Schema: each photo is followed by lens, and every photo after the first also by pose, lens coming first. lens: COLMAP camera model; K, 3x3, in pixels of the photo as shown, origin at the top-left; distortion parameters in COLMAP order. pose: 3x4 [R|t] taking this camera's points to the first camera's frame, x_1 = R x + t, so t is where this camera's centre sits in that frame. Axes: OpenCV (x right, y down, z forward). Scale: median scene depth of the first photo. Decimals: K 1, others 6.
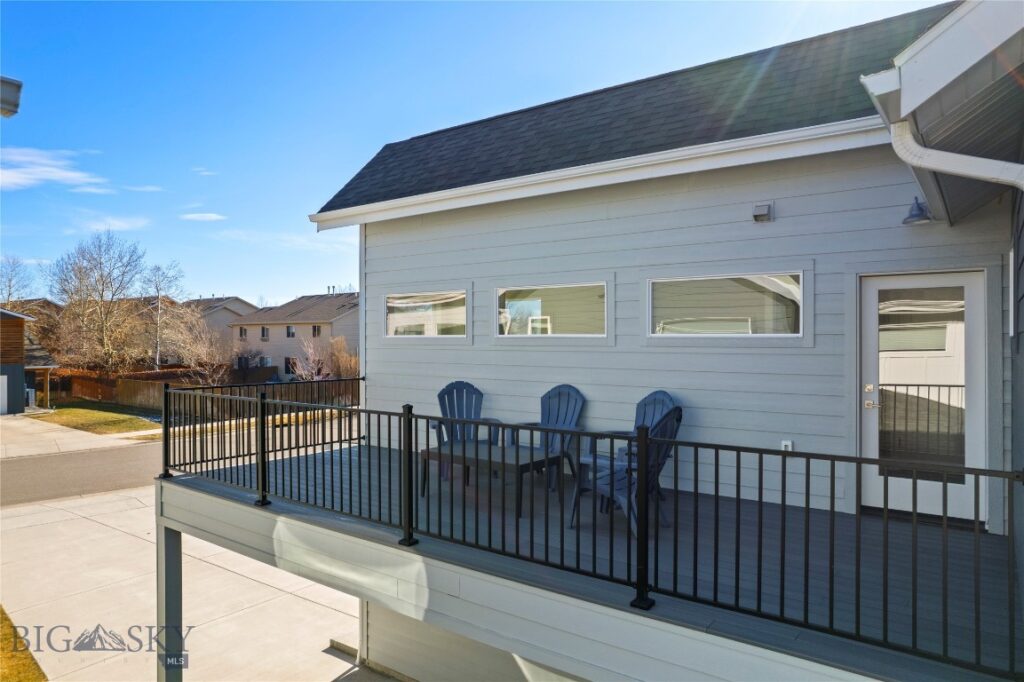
lens RADIAL K [[656.3, 0, 513.9], [0, 656.3, 339.9], [0, 0, 1]] dist [-0.084346, 0.070428]
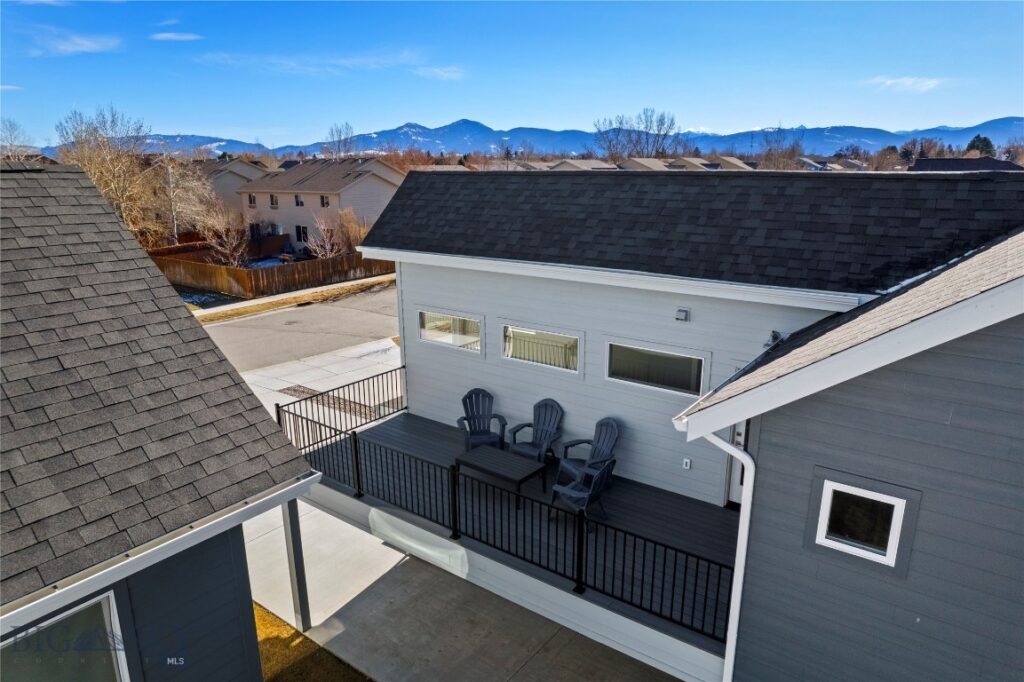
lens RADIAL K [[656.3, 0, 513.9], [0, 656.3, 339.9], [0, 0, 1]] dist [-0.084346, 0.070428]
pose [[0.999988, -0.003587, -0.003480, 0.003165], [0.004354, 0.967128, 0.254252, -0.404967], [0.002453, -0.254264, 0.967132, -0.355183]]
